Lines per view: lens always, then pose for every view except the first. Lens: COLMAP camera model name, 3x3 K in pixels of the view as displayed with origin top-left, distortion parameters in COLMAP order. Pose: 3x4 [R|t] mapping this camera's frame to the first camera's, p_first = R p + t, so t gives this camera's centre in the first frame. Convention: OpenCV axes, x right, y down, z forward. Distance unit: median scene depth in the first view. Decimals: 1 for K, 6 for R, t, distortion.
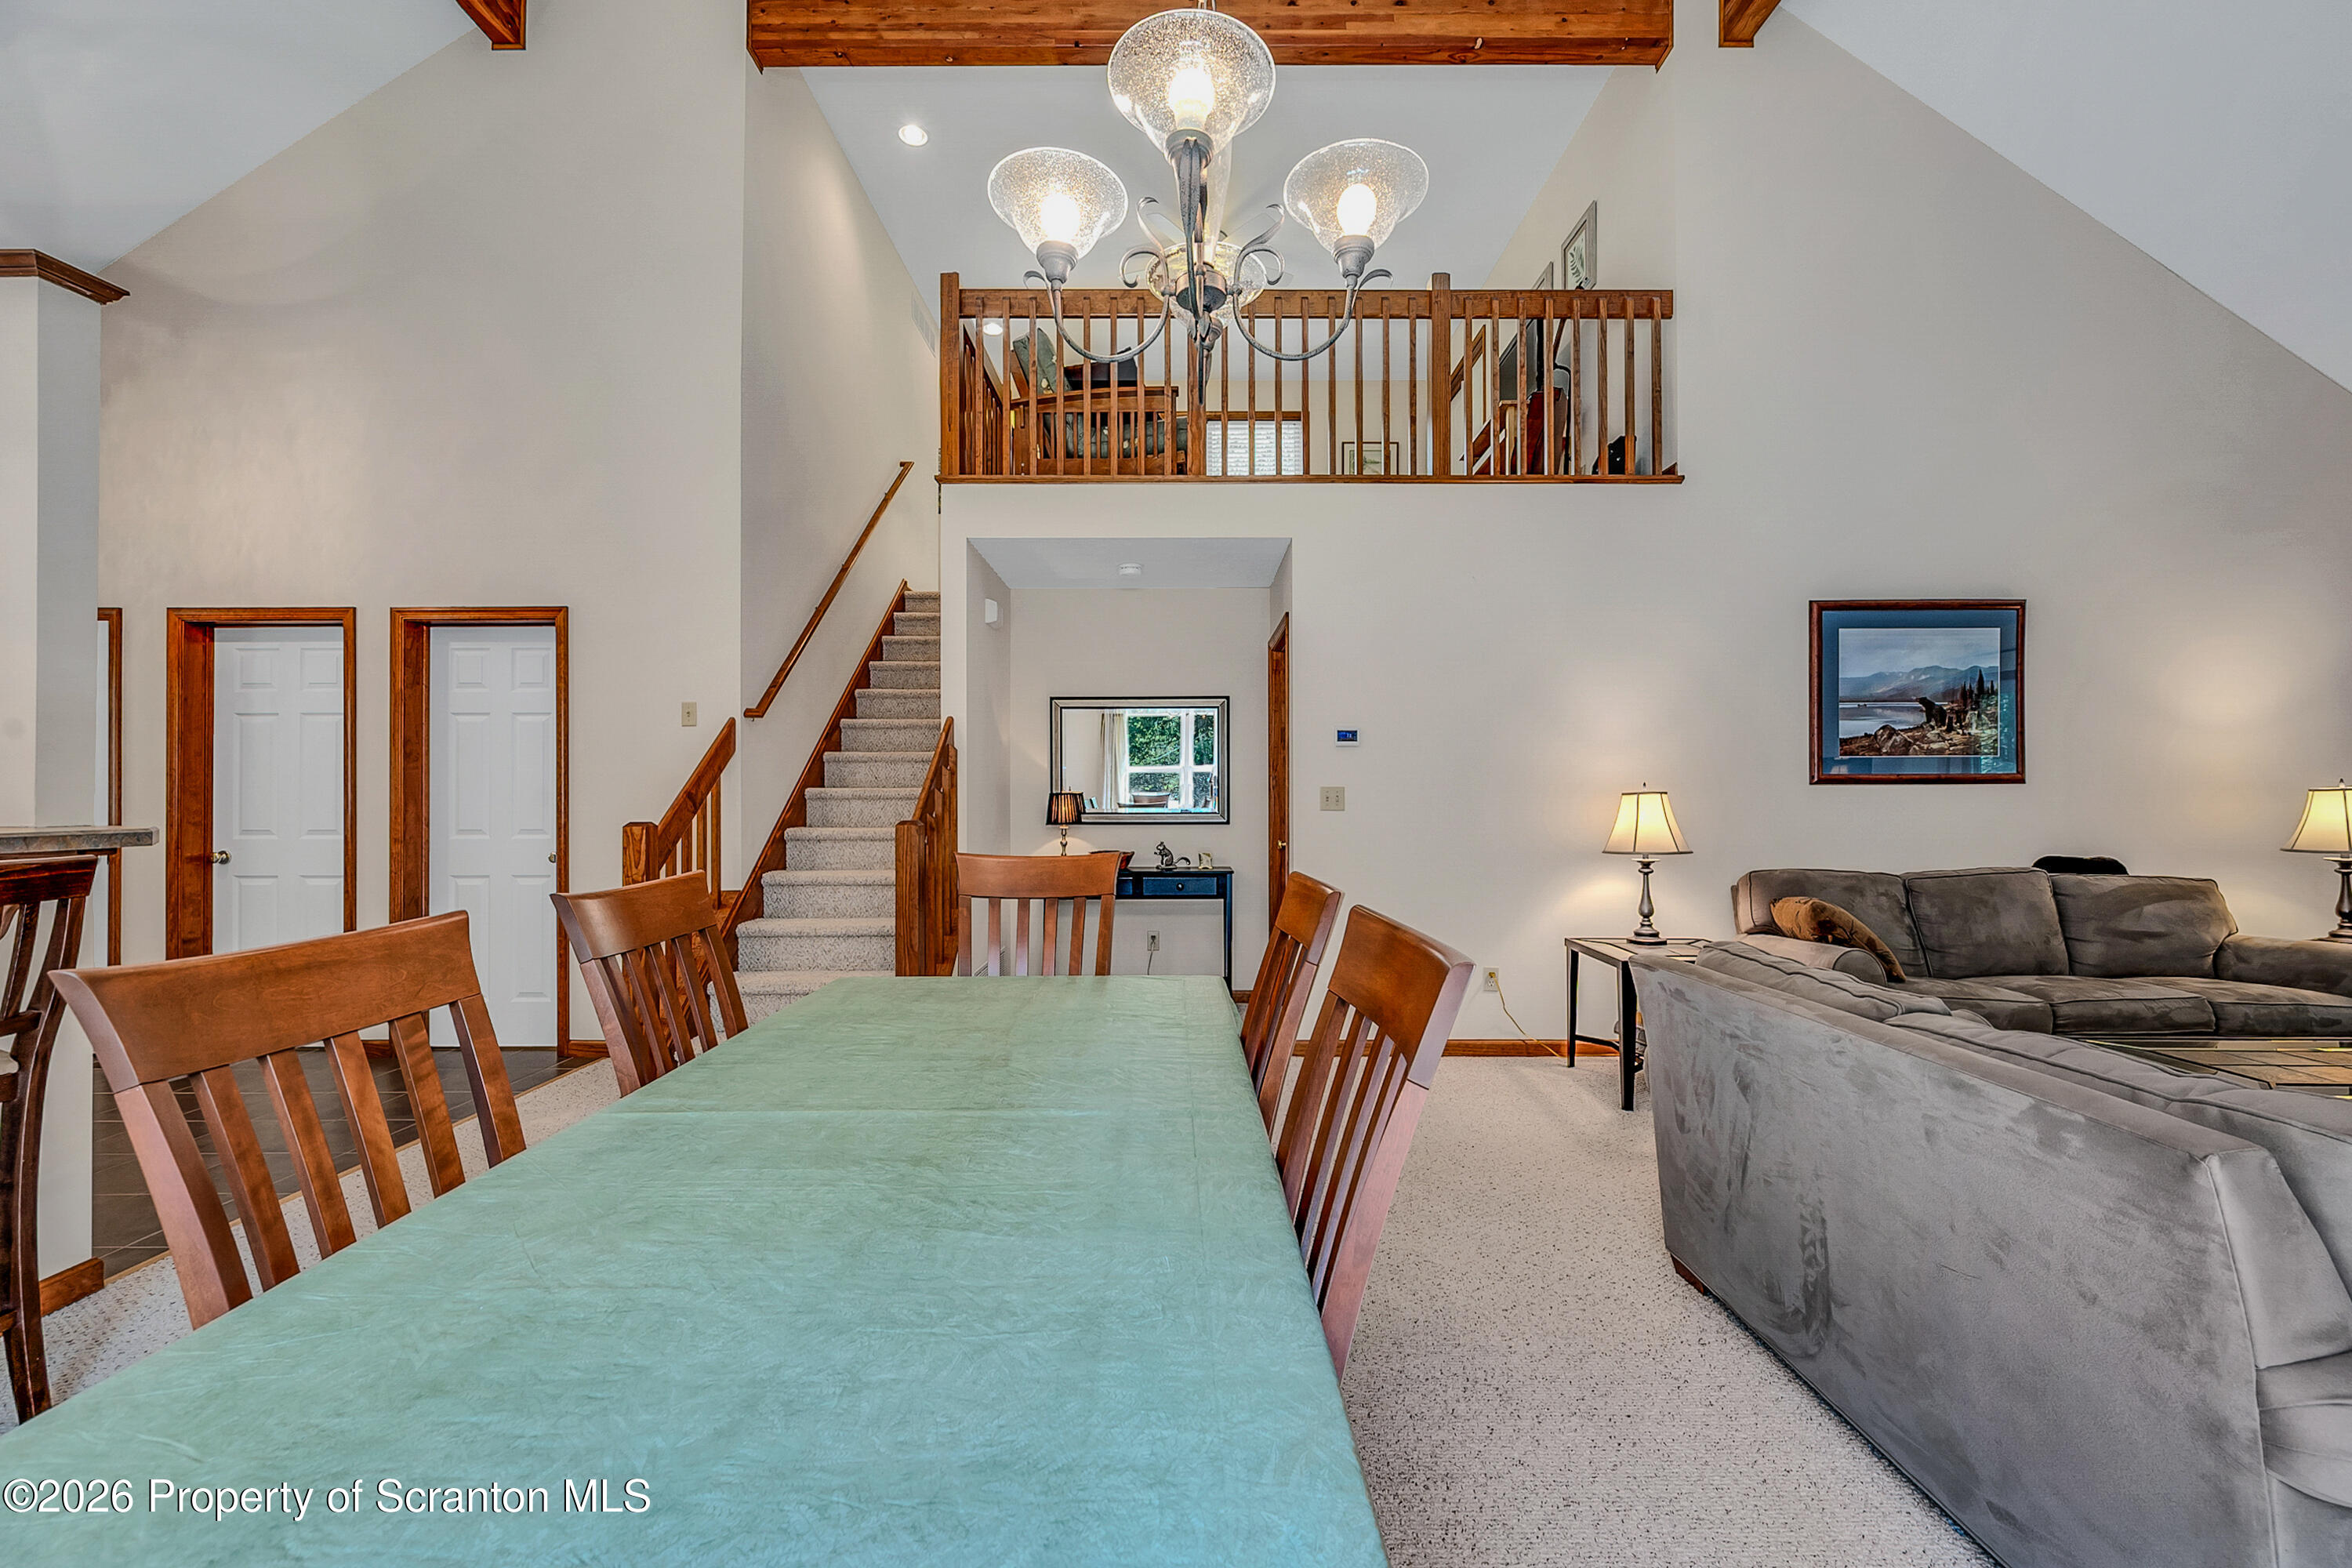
lens RADIAL K [[936.0, 0, 1176.0], [0, 936.0, 784.0], [0, 0, 1]] dist [-0.001002, 0.000183]
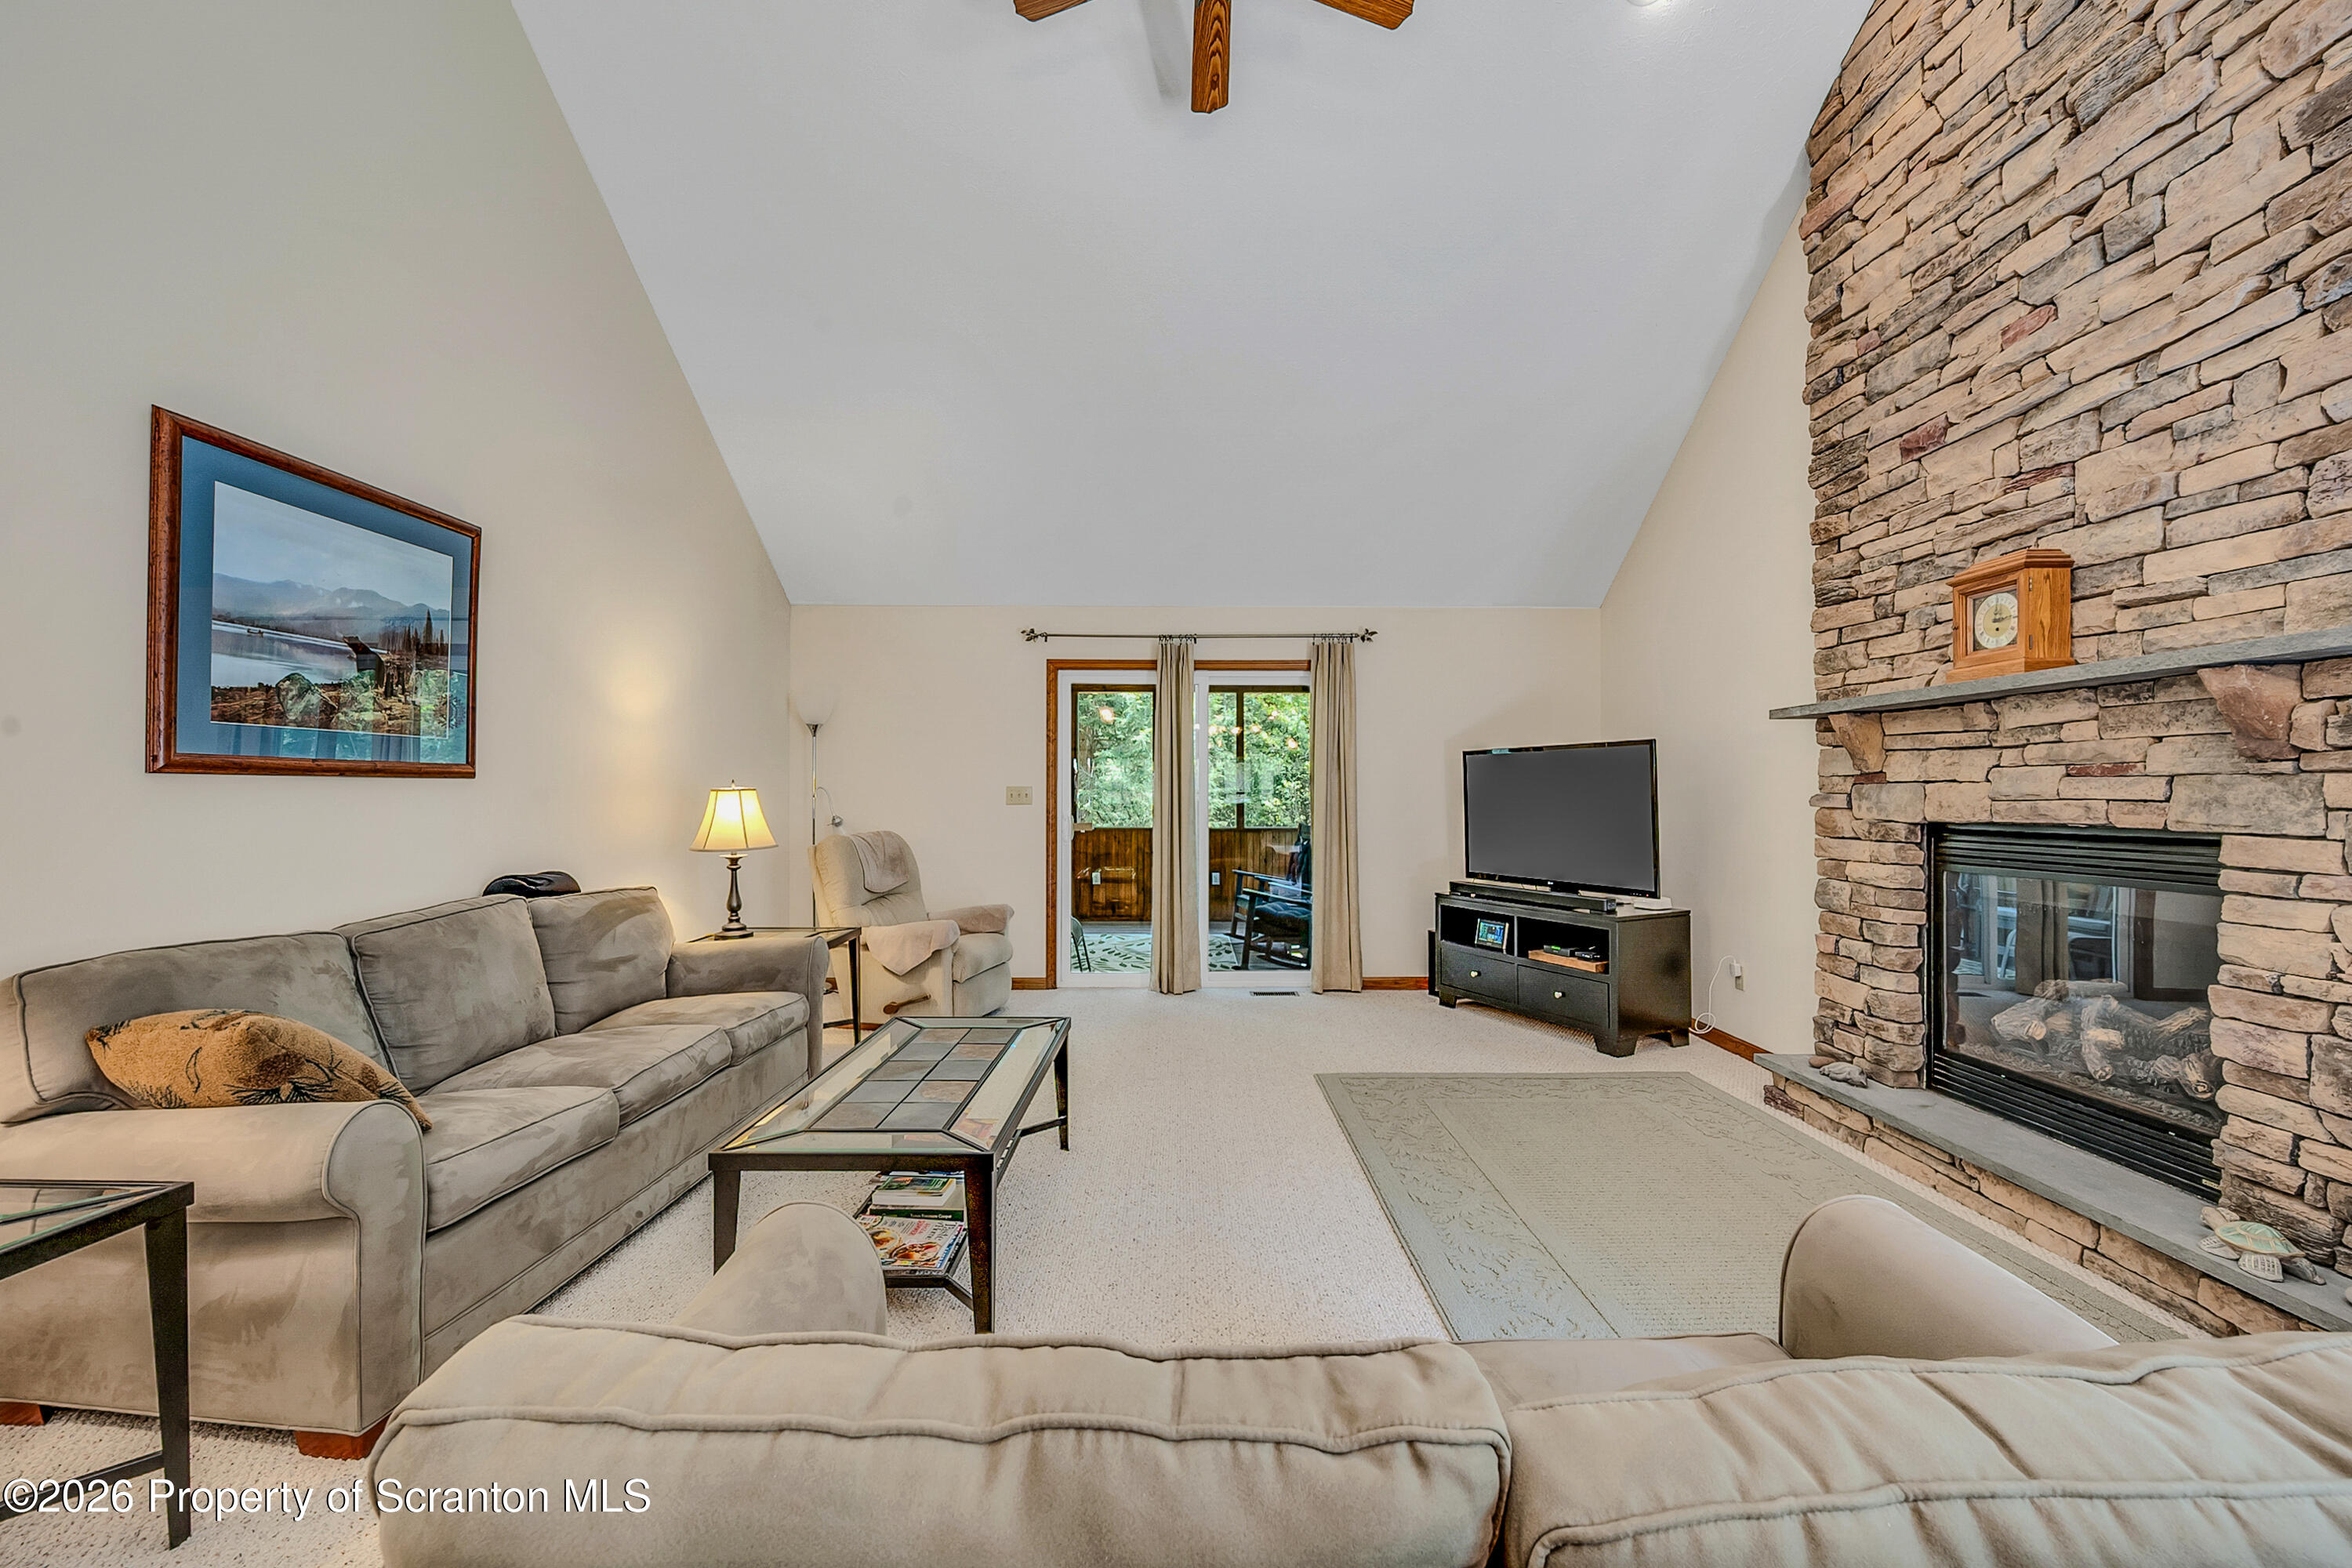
lens RADIAL K [[936.0, 0, 1176.0], [0, 936.0, 784.0], [0, 0, 1]] dist [-0.001002, 0.000183]
pose [[0.009411, 0.014010, 0.999858, 0.184155], [-0.008254, 0.999869, -0.013932, 0.009219], [-0.999922, -0.008122, 0.009526, 0.447334]]
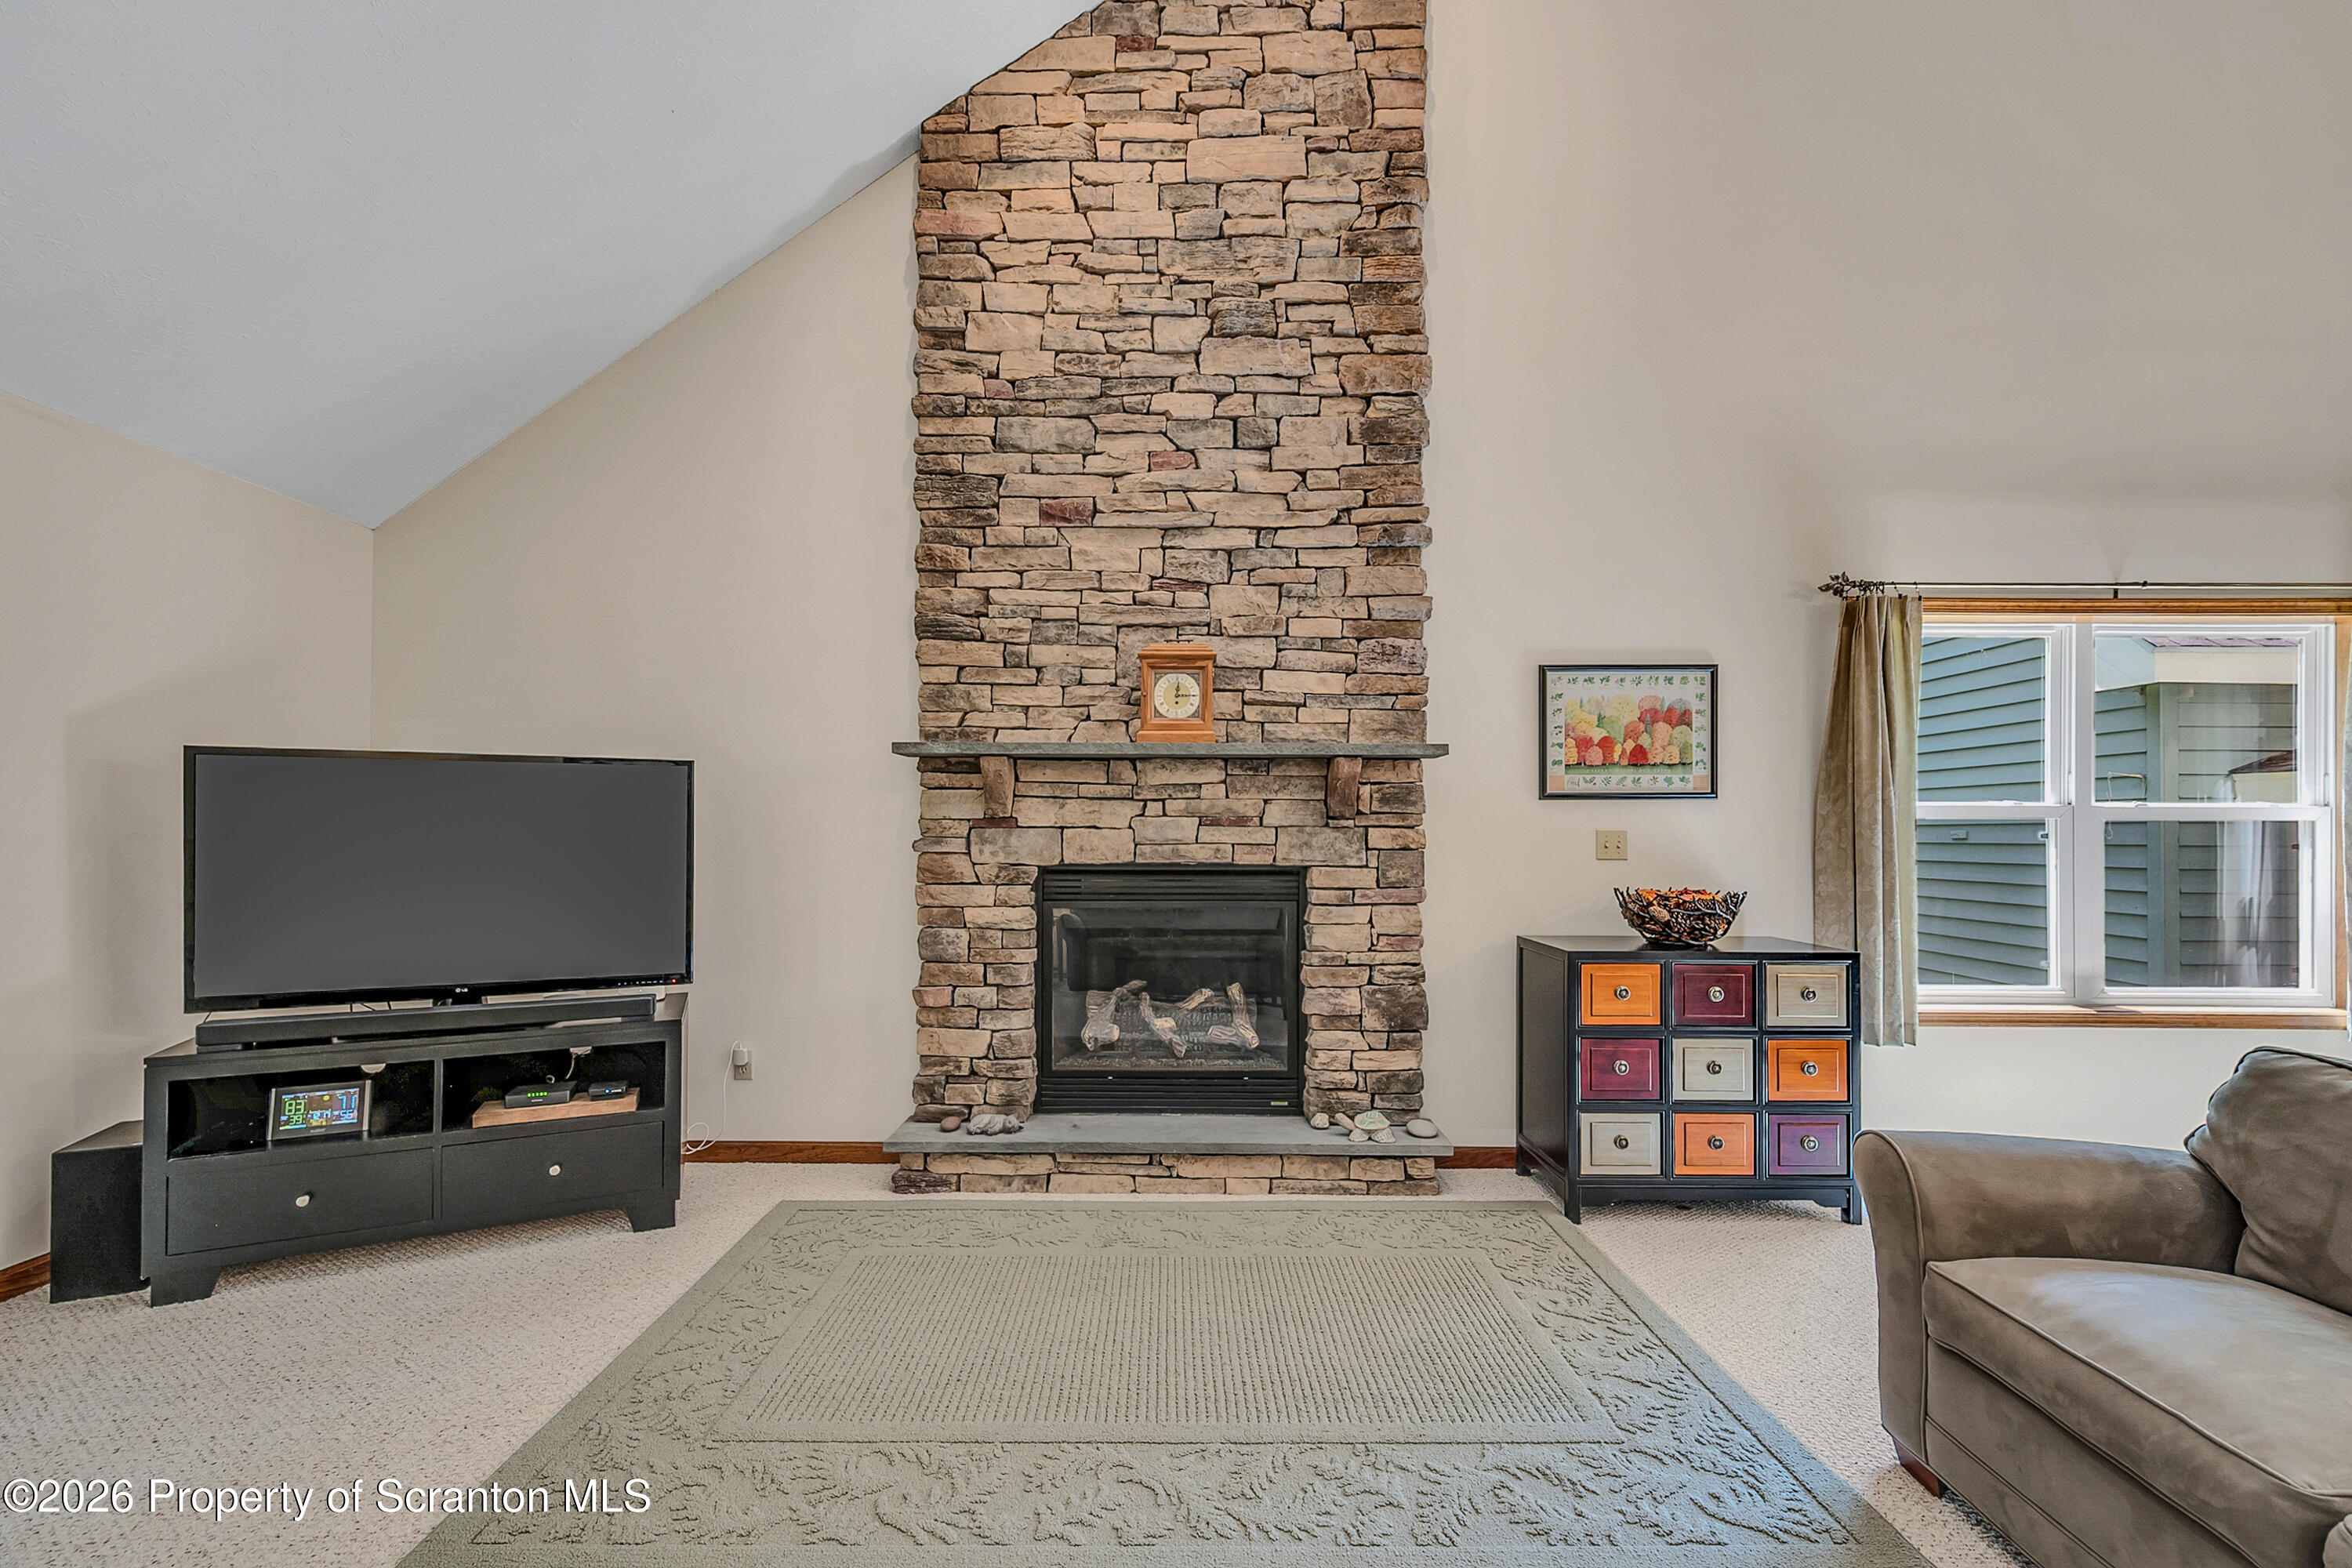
lens RADIAL K [[947.7, 0, 1188.4], [0, 947.7, 822.2], [0, 0, 1]] dist [-0.000873, 0.000037]
pose [[-0.999937, -0.001556, 0.011122, 0.788471], [-0.001774, 0.999805, -0.019690, 0.003906], [-0.011089, -0.019708, -0.999744, 0.663655]]
